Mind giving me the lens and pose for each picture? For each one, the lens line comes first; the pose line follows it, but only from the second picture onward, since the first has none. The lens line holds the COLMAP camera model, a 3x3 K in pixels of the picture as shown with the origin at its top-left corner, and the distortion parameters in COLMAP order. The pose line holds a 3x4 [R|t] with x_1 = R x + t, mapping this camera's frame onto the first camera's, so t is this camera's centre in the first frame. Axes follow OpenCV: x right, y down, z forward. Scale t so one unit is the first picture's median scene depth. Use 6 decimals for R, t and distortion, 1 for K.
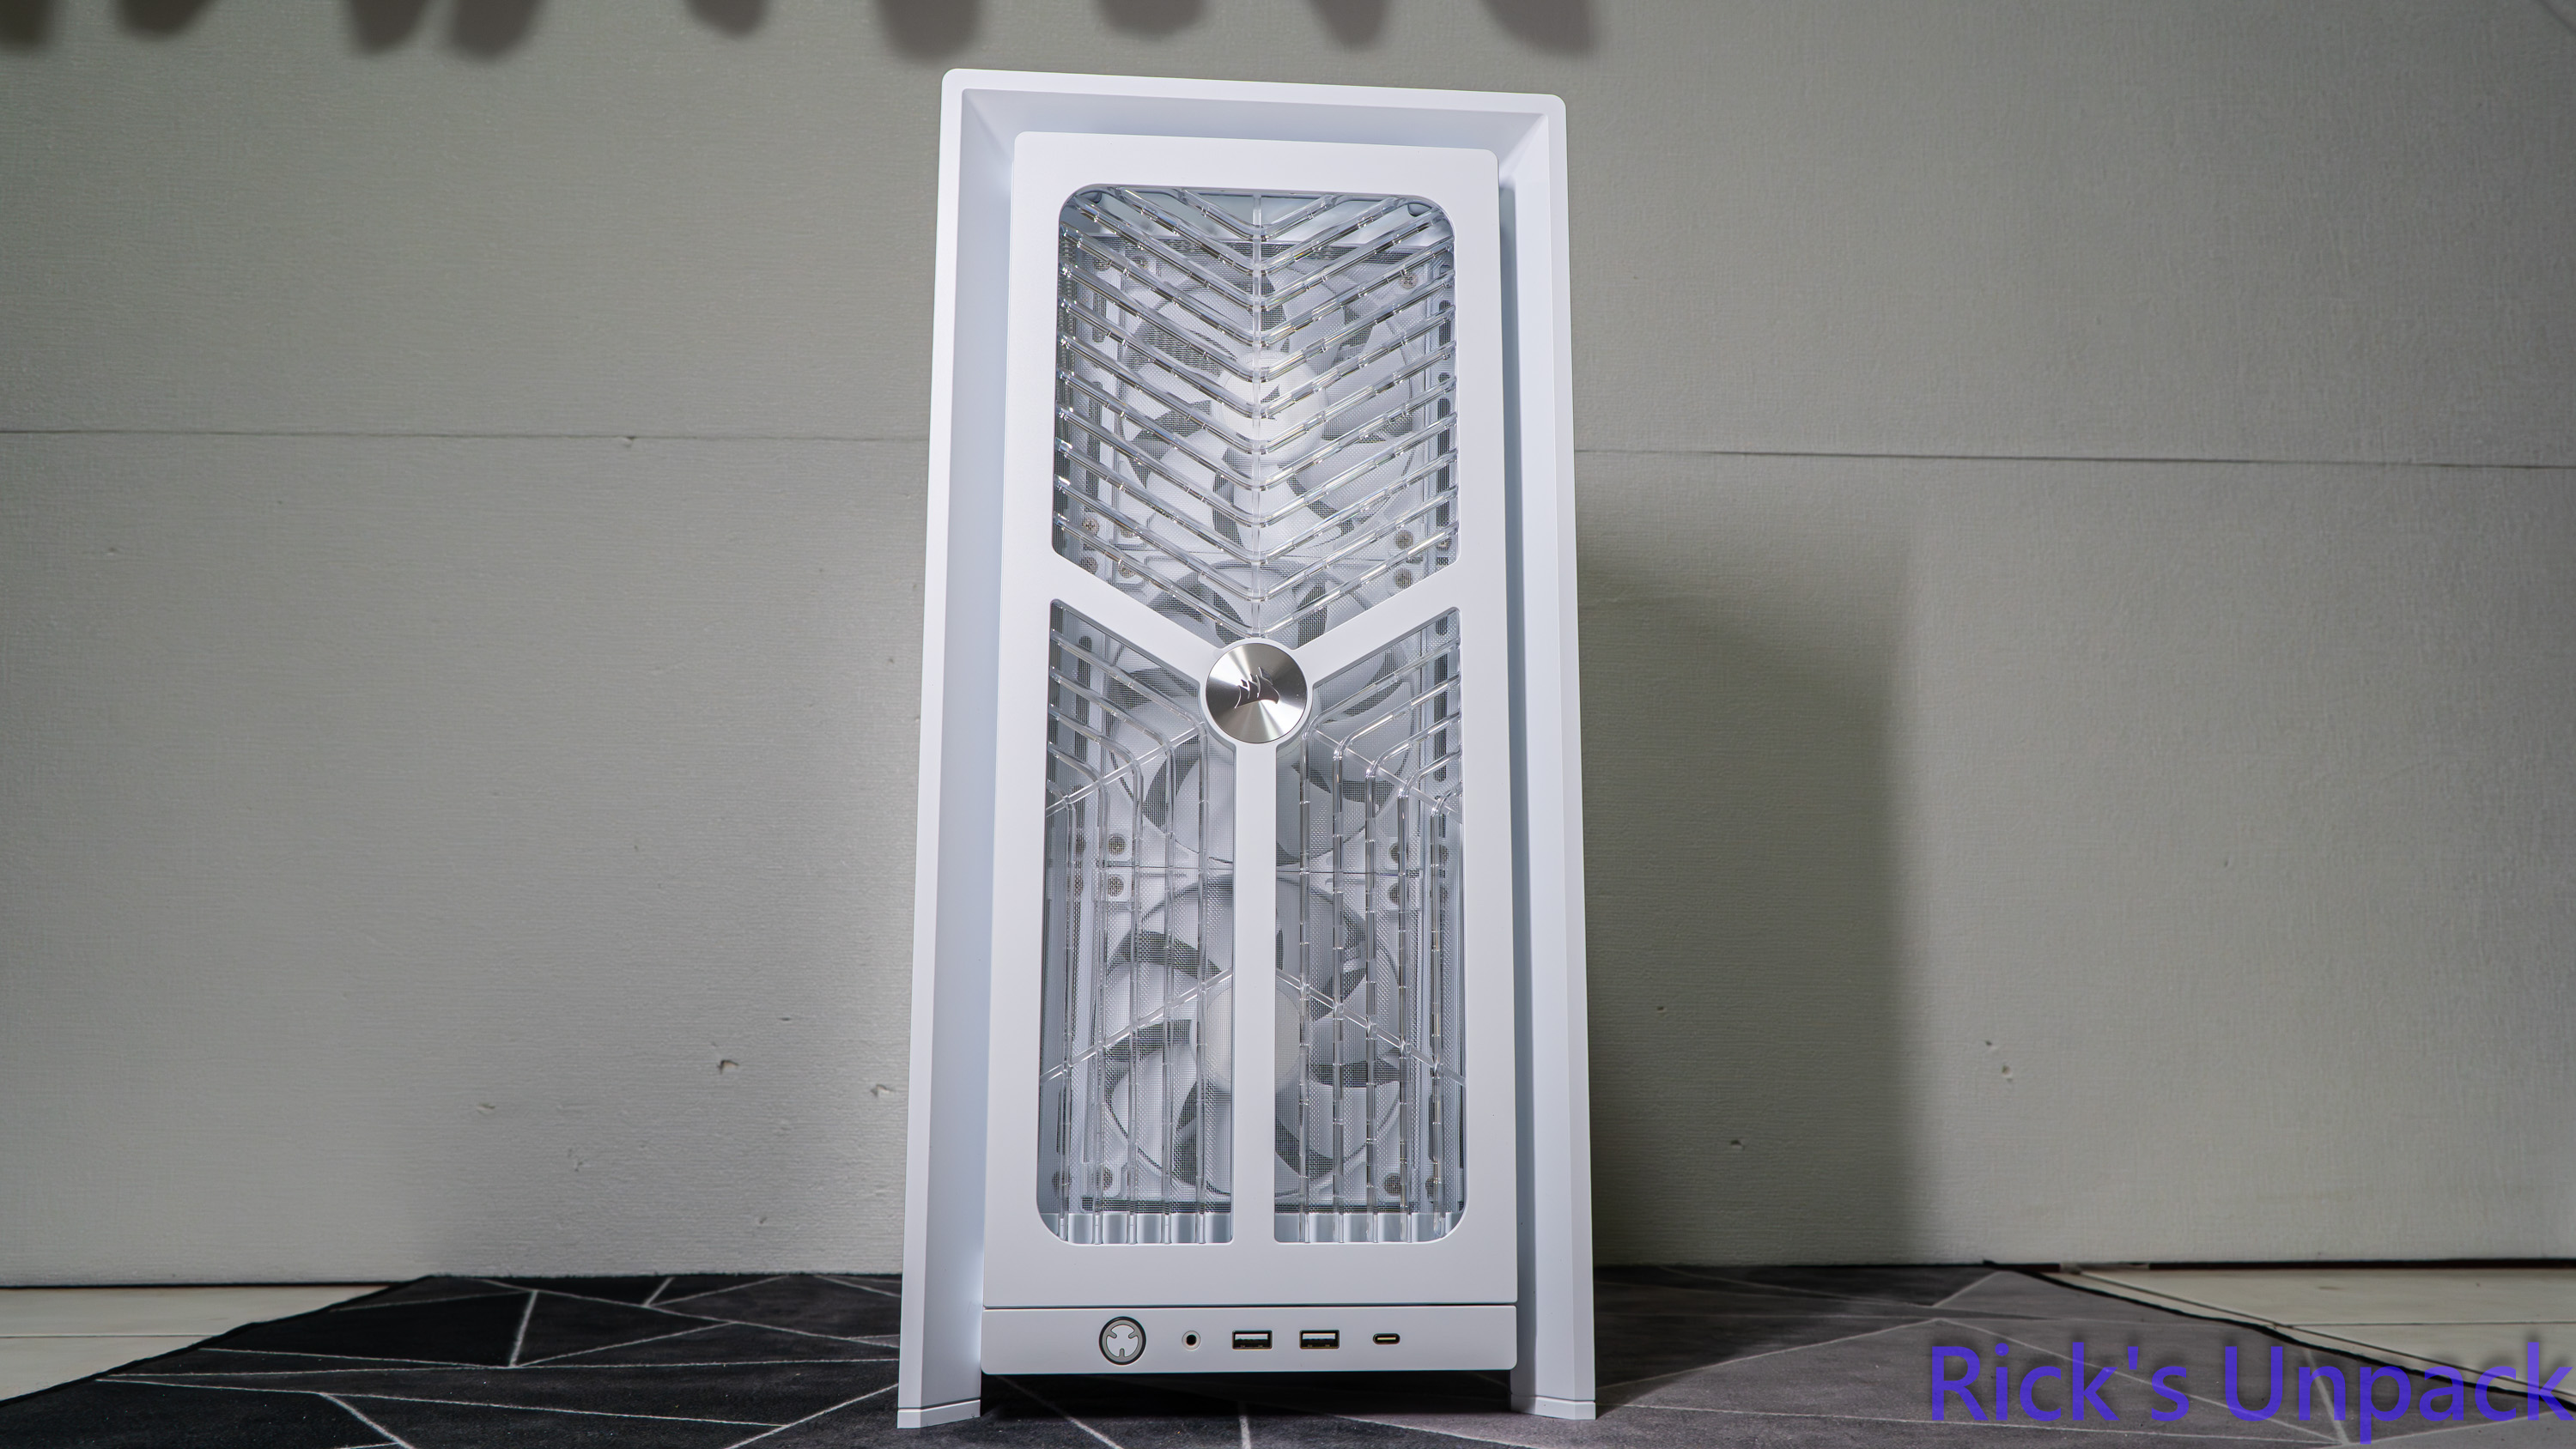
lens RADIAL K [[2034.0, 0, 1320.6], [0, 2034.0, 685.2], [0, 0, 1]] dist [-0.002797, -0.015366]
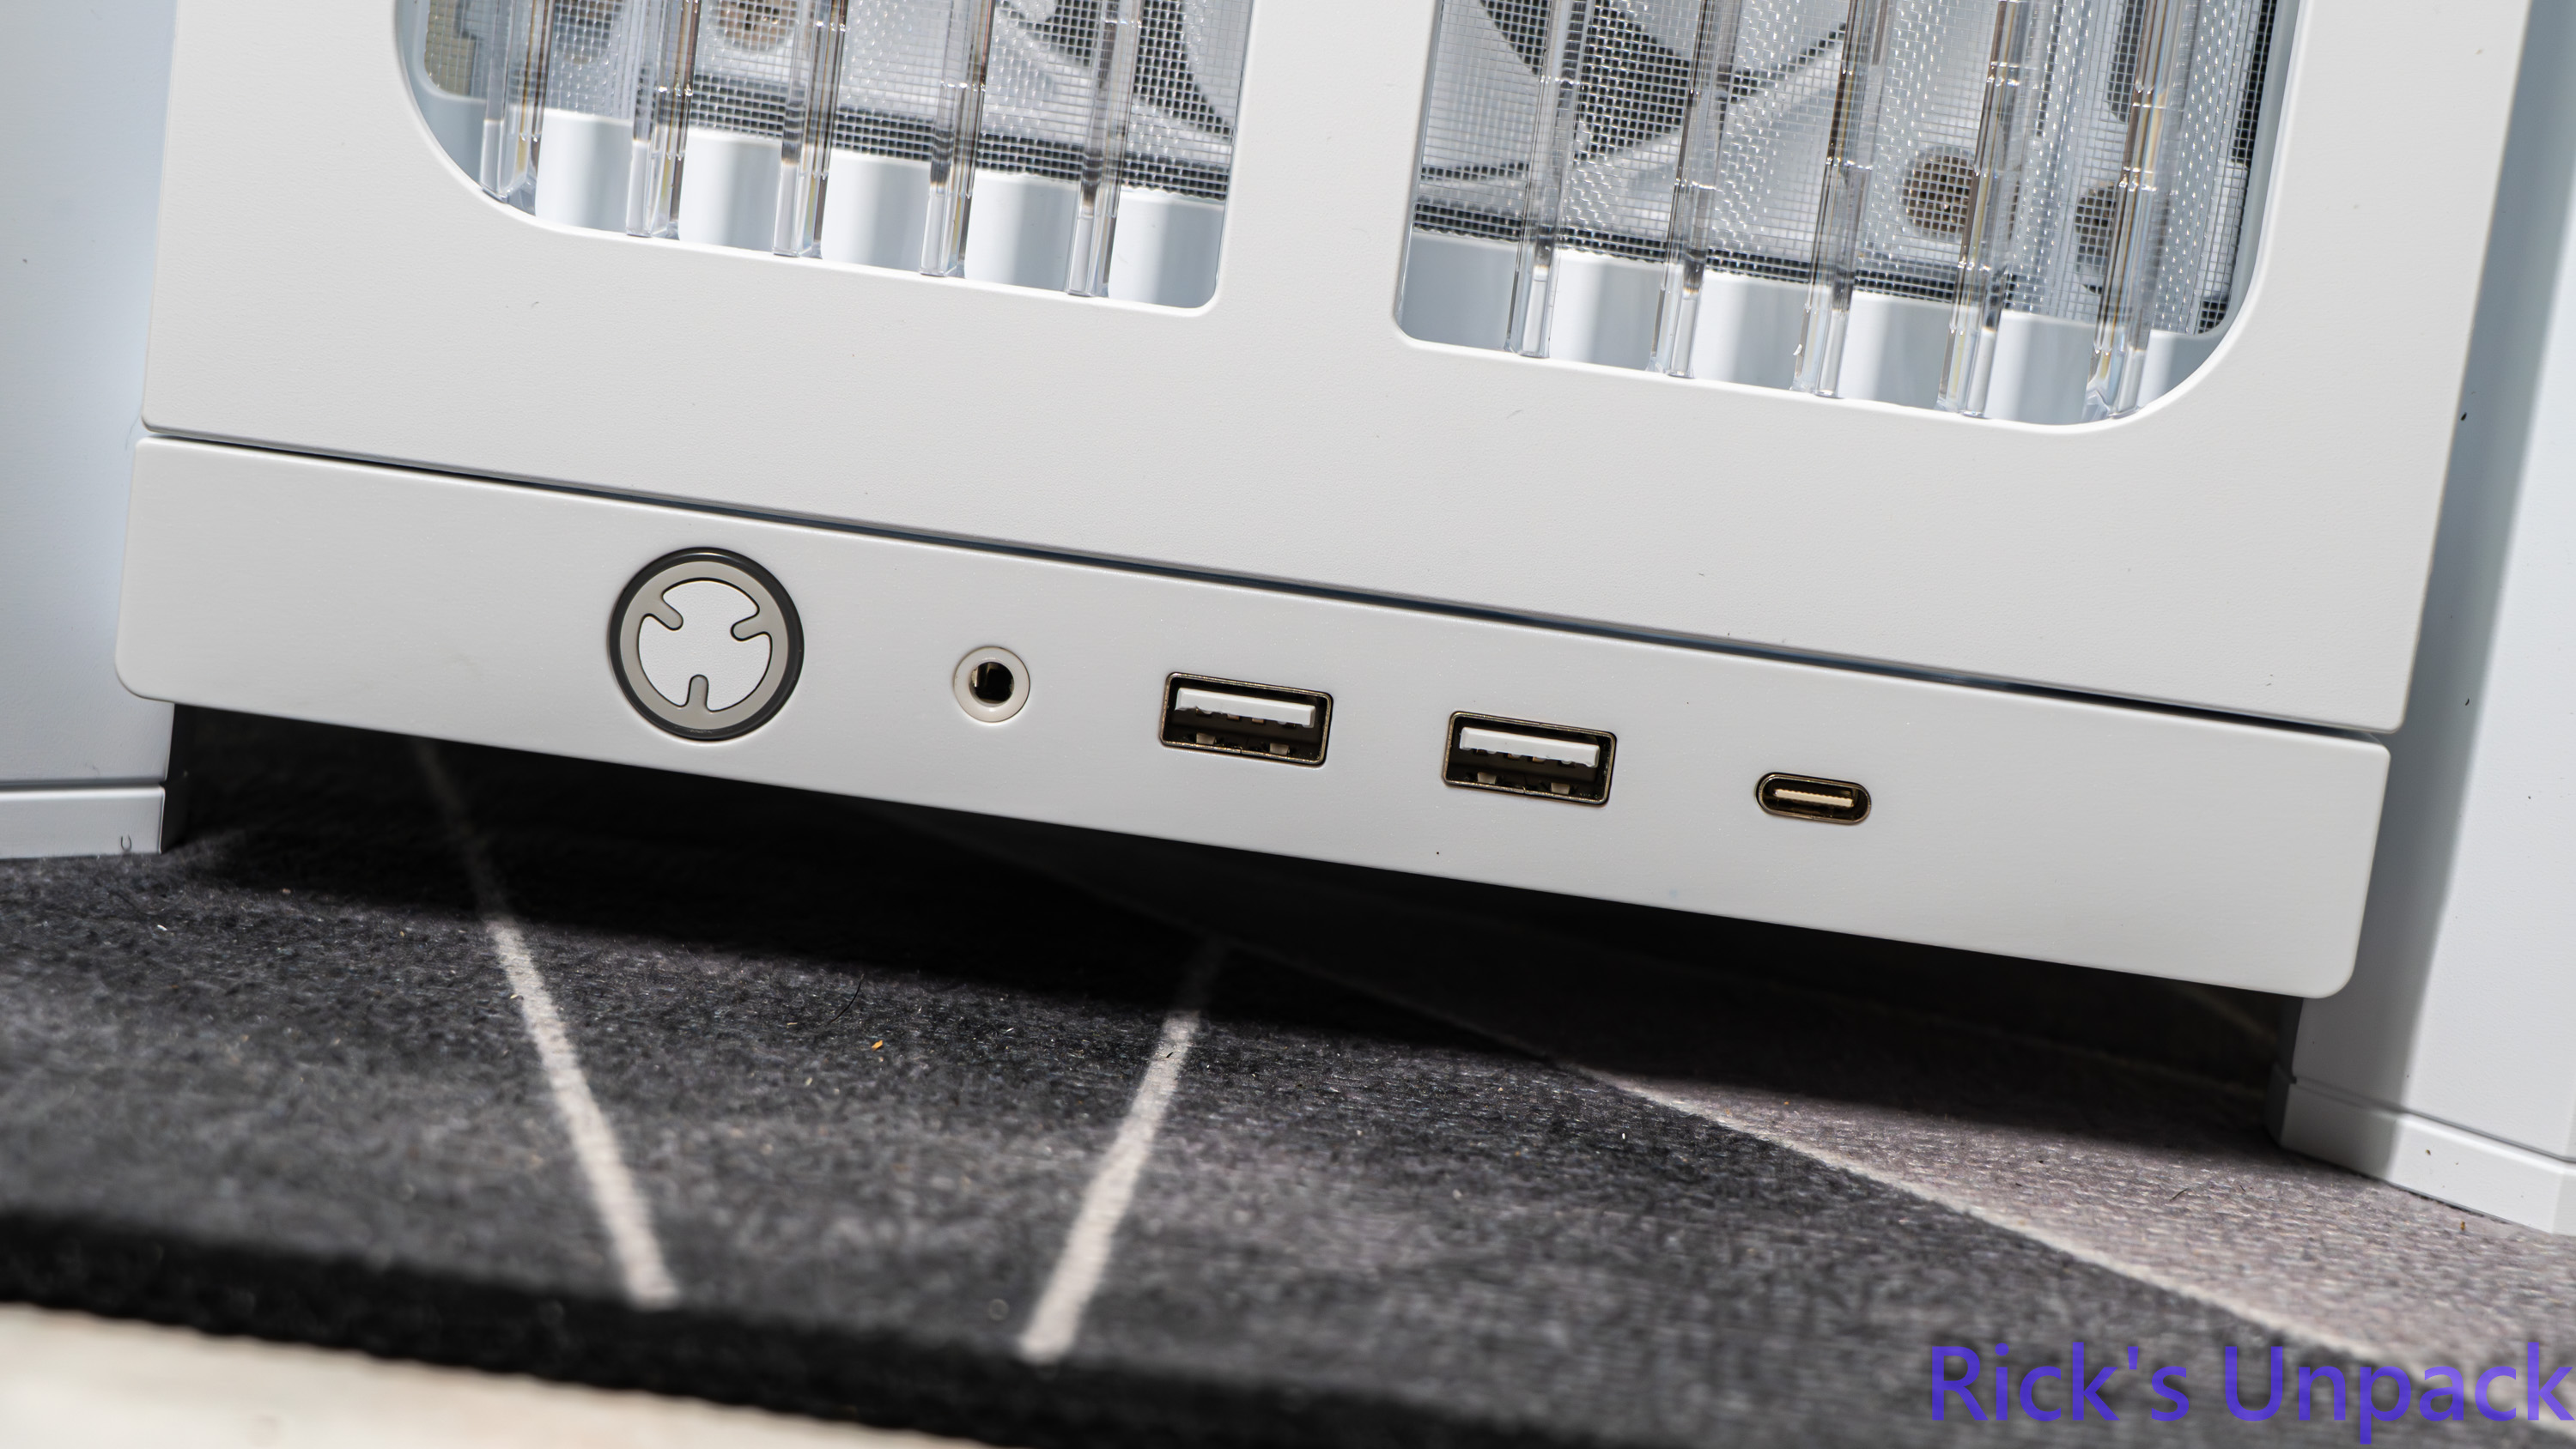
lens RADIAL K [[4203.0, 0, 1288.0], [0, 4203.0, 724.5], [0, 0, 1]] dist [-0.028611, -0.115203]
pose [[0.983218, 0.143416, -0.112757, 0.015545], [-0.101657, 0.943918, 0.314142, 0.099240], [0.151486, -0.297407, 0.942656, 0.317965]]
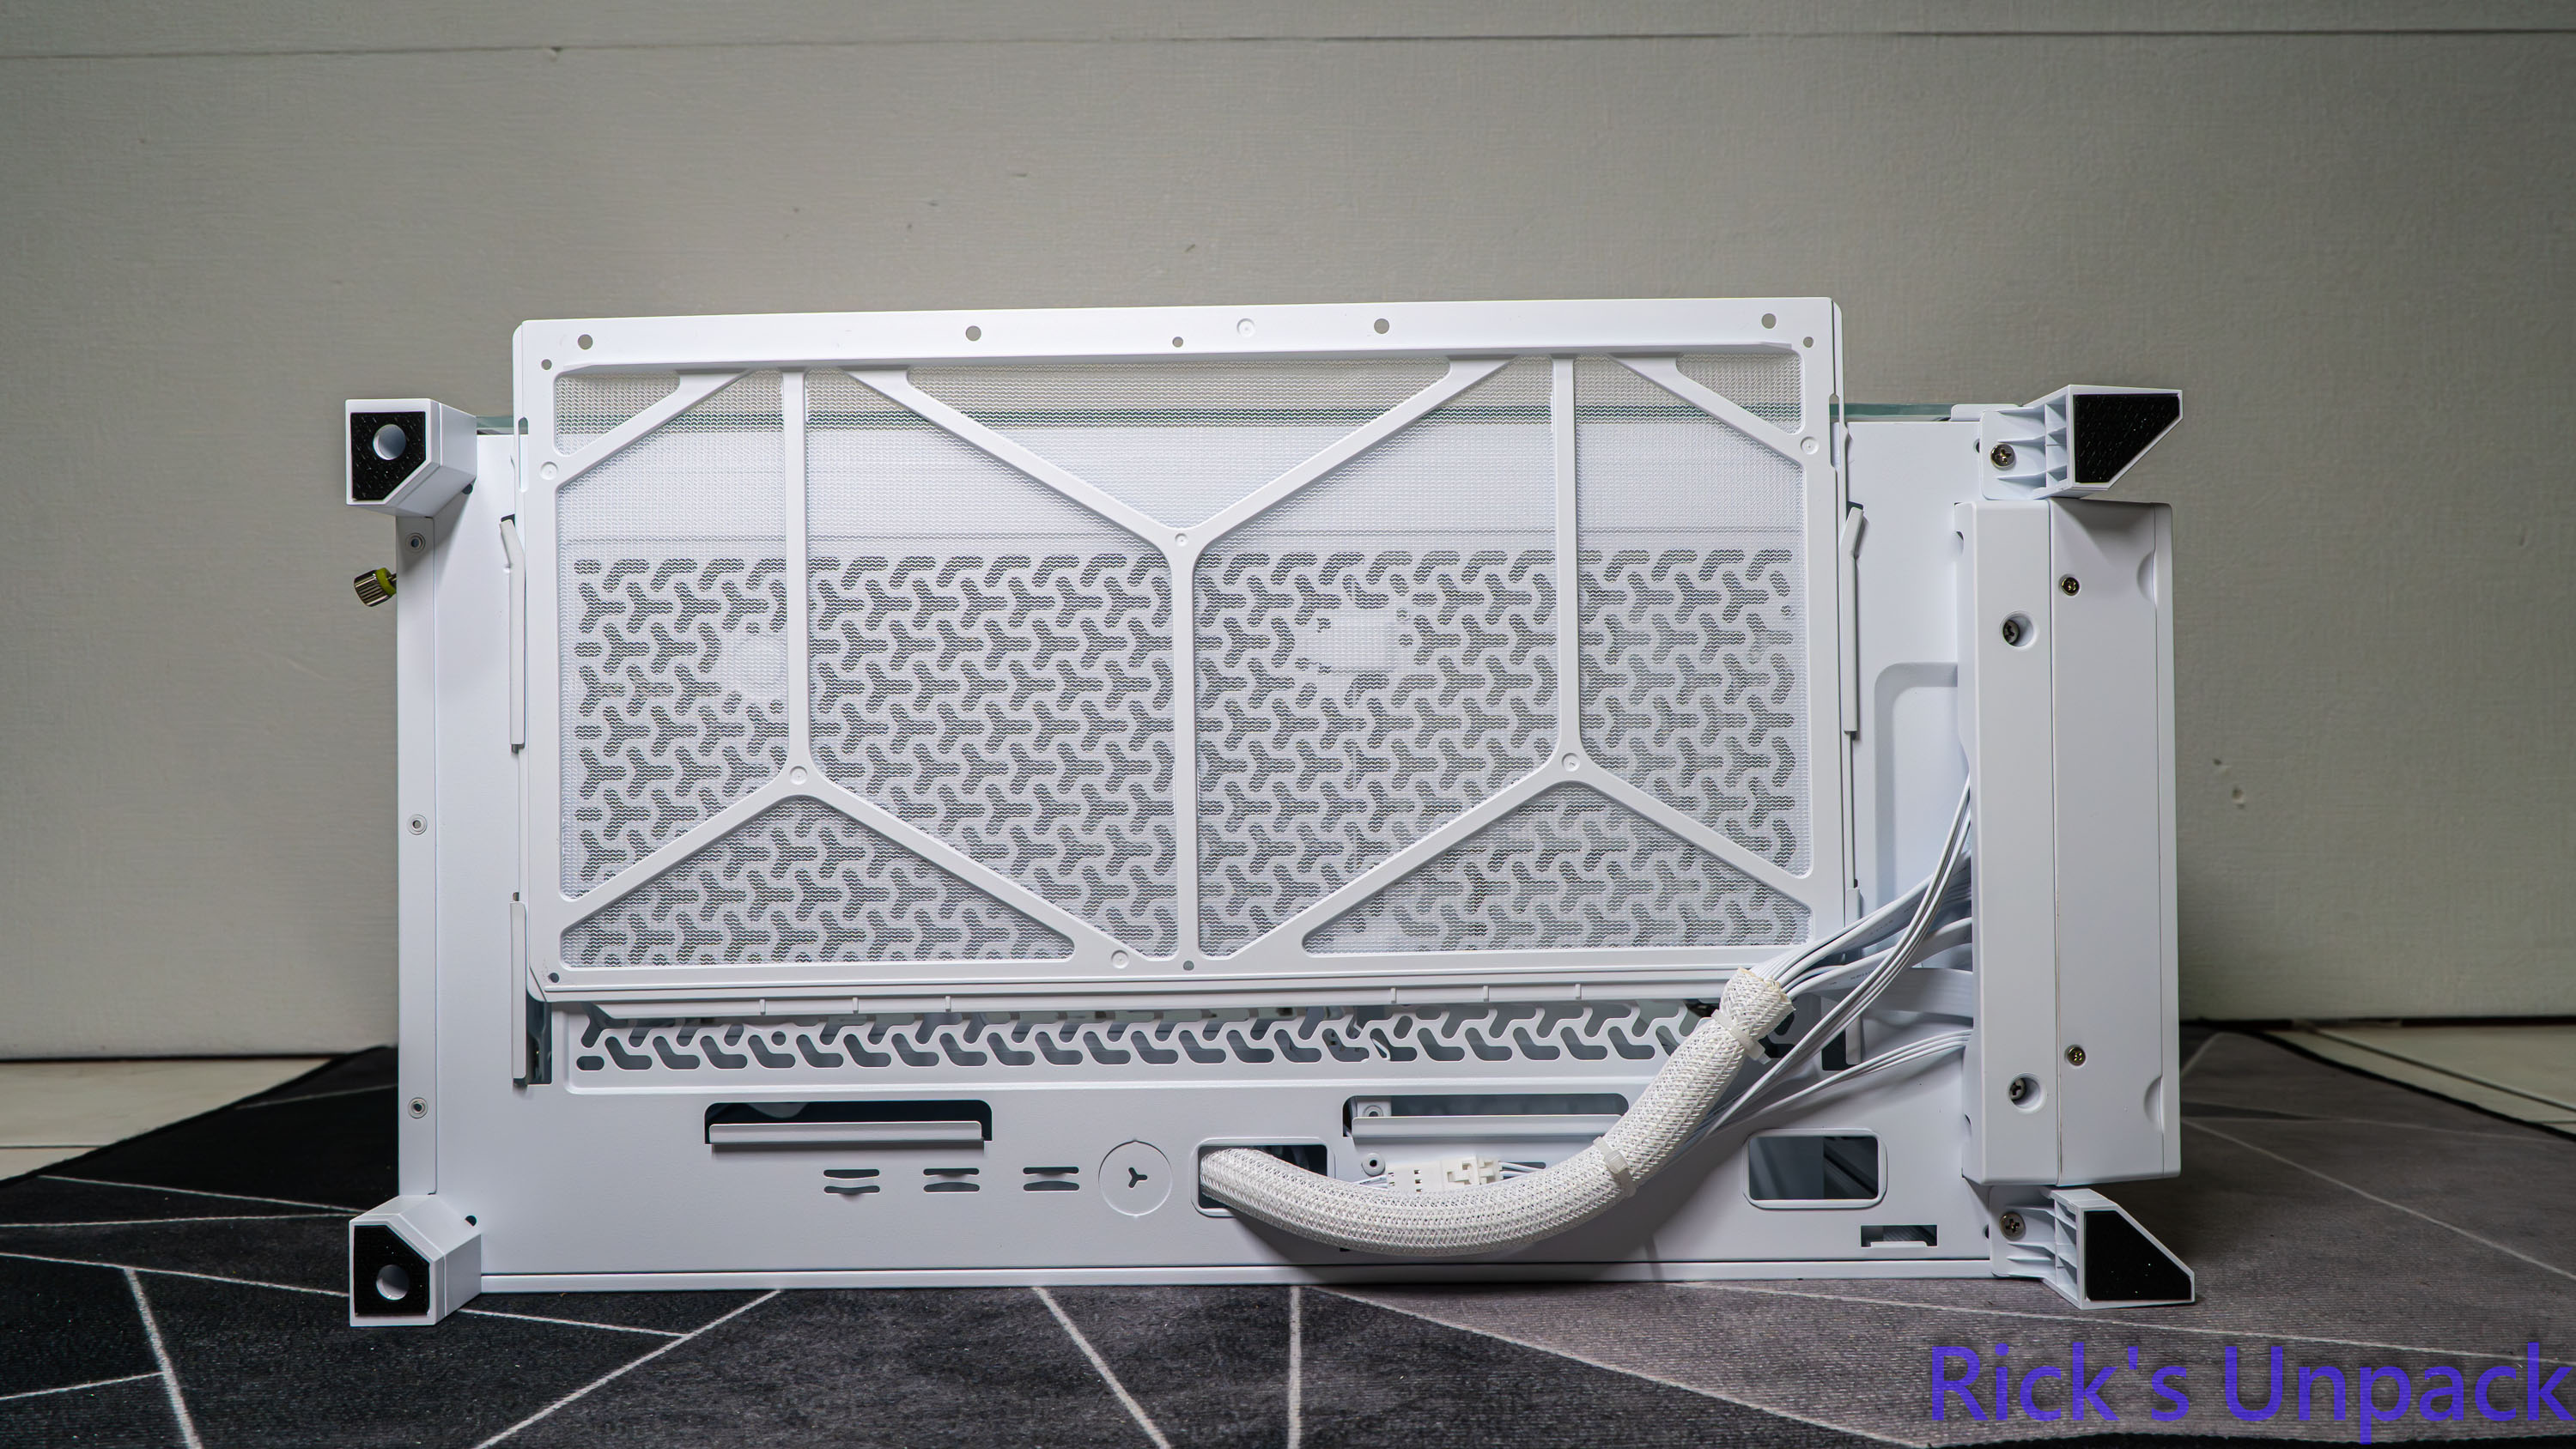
lens RADIAL K [[2036.1, 0, 1329.2], [0, 2036.1, 692.1], [0, 0, 1]] dist [-0.011119, -0.004972]
pose [[0.998743, -0.011170, -0.048864, 0.007978], [0.018972, 0.986567, 0.162252, 0.007198], [0.046395, -0.162975, 0.985539, 0.180271]]
